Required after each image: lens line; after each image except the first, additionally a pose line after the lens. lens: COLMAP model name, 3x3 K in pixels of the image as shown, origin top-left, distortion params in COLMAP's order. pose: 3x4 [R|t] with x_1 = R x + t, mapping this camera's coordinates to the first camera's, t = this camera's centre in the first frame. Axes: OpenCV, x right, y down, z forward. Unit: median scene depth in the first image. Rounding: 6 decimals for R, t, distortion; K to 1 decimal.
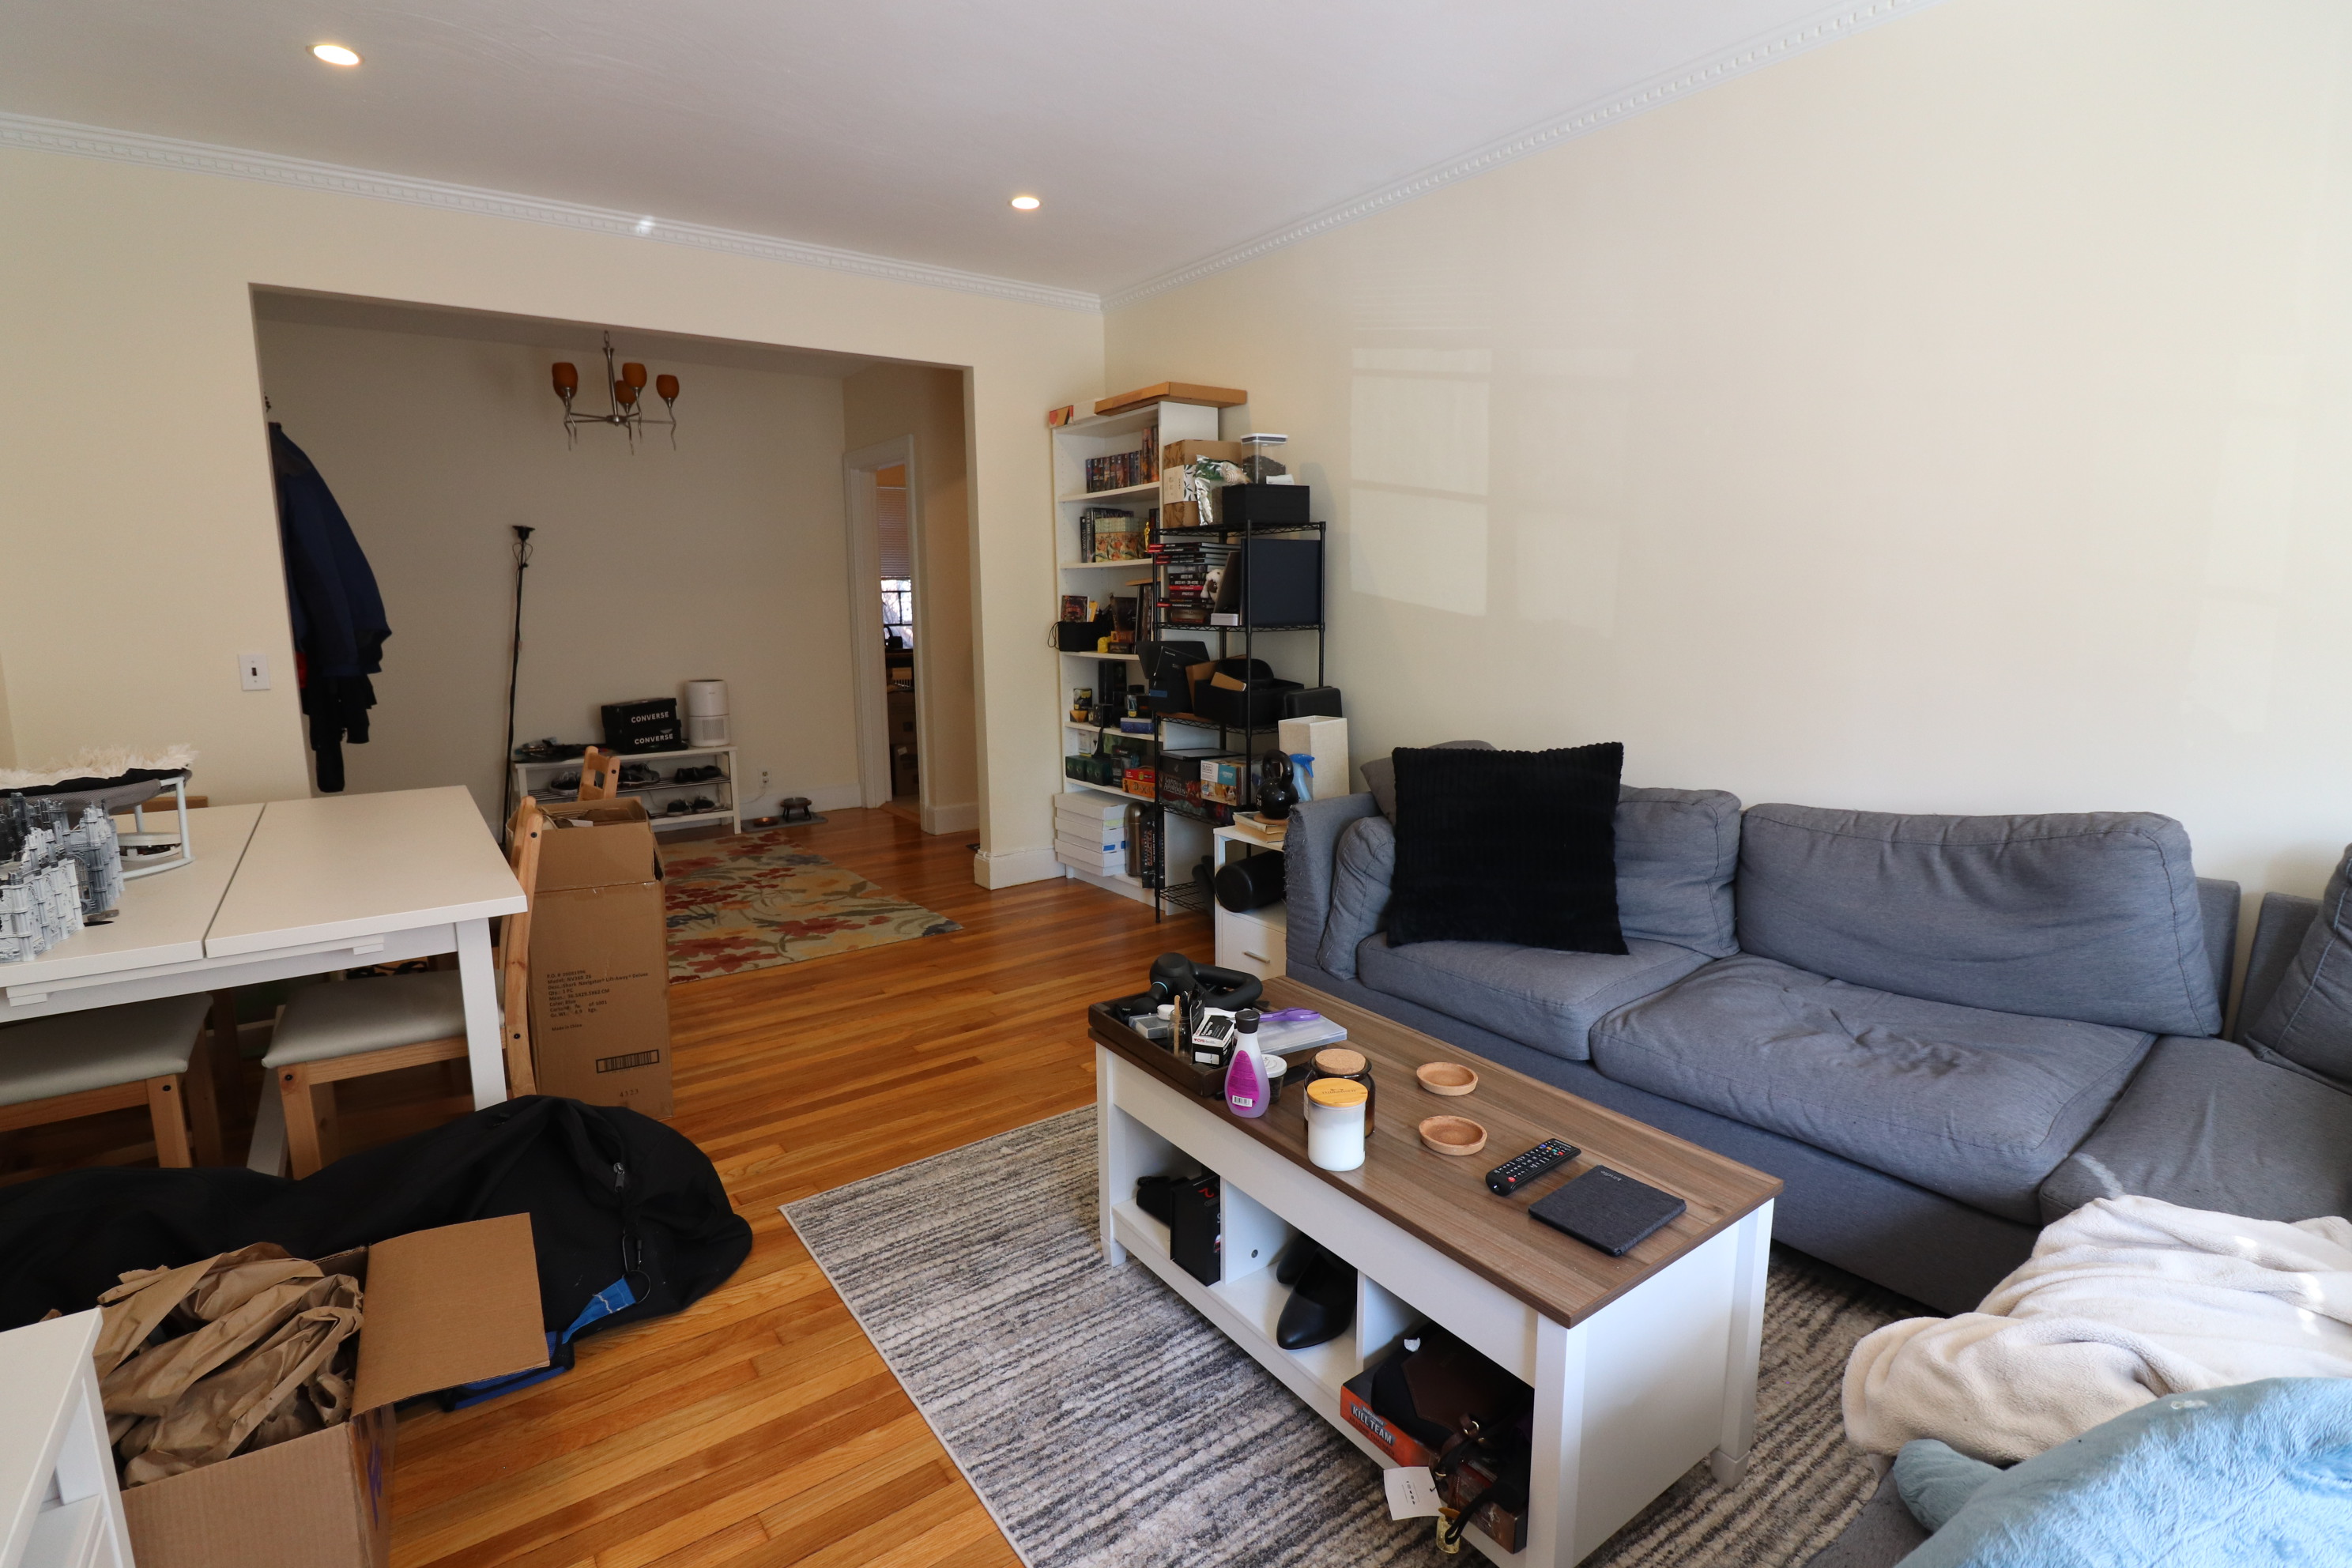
lens RADIAL K [[1111.5, 0, 1176.0], [0, 1111.5, 784.0], [0, 0, 1]] dist [-0.000147, -0.000016]
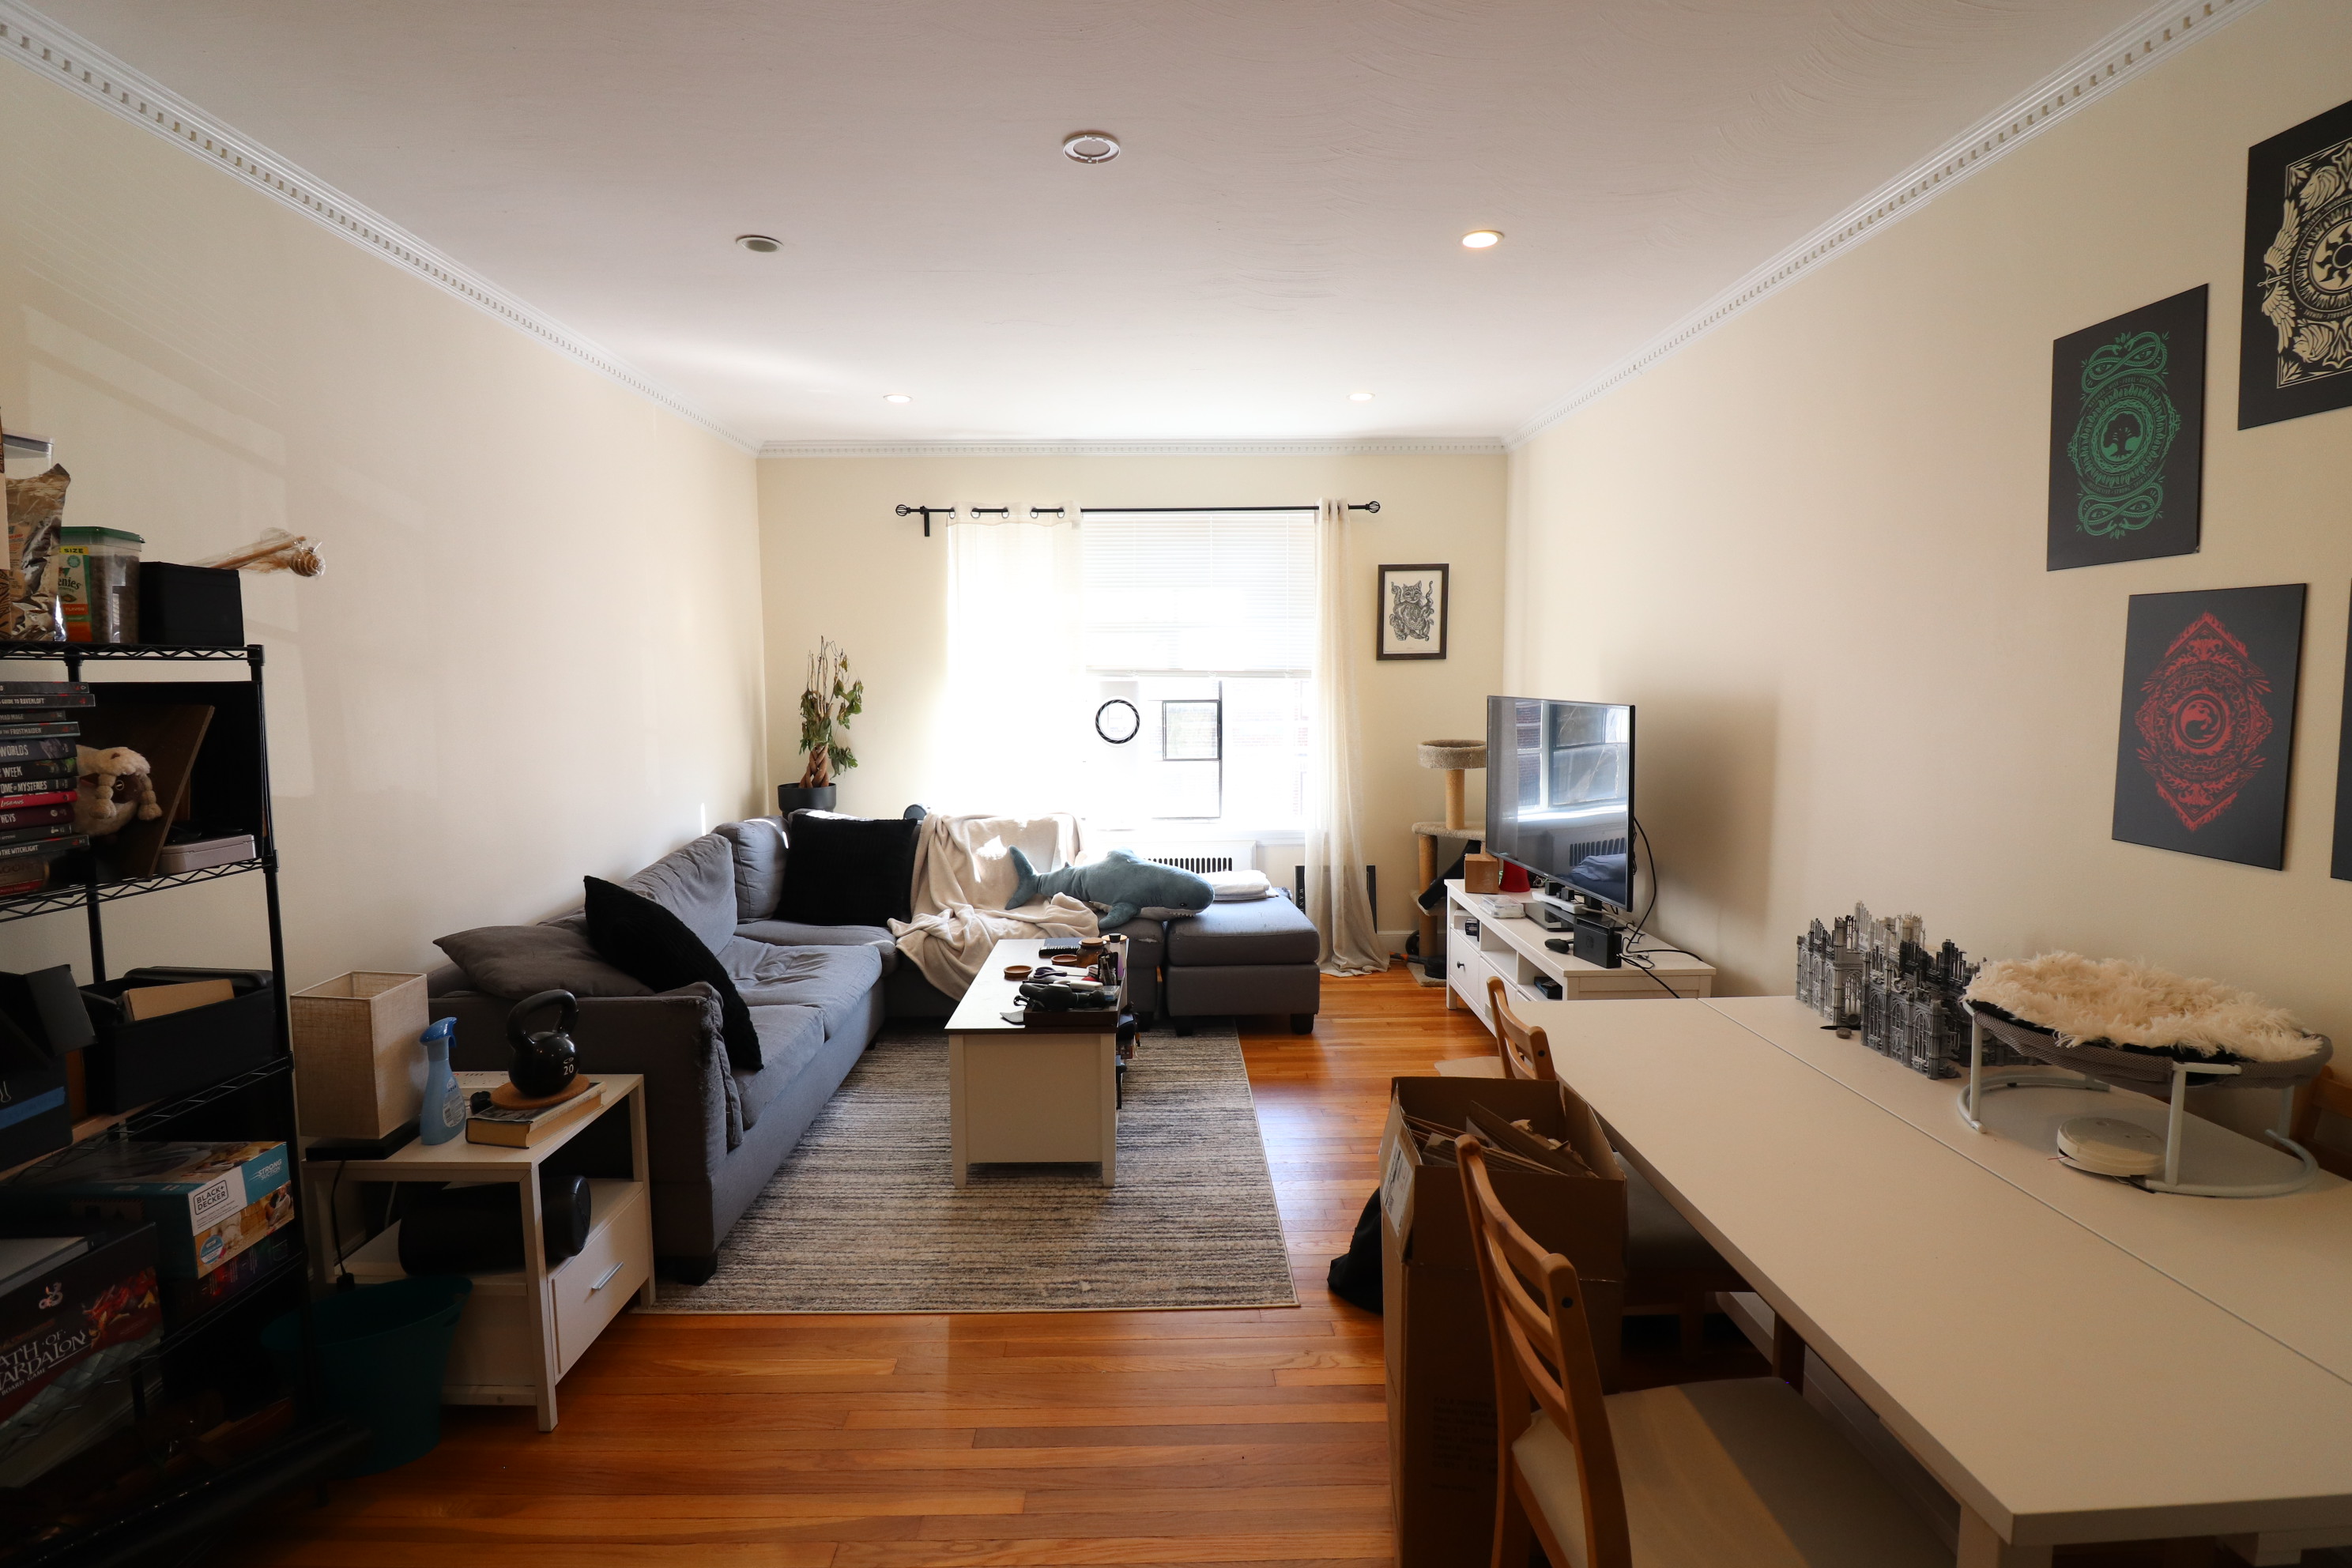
lens RADIAL K [[1111.5, 0, 1176.0], [0, 1111.5, 784.0], [0, 0, 1]] dist [-0.000147, -0.000016]
pose [[-0.821169, -0.057059, 0.567826, -0.593194], [0.107644, 0.961642, 0.252303, -0.274091], [-0.560441, 0.268307, -0.783528, 1.254014]]
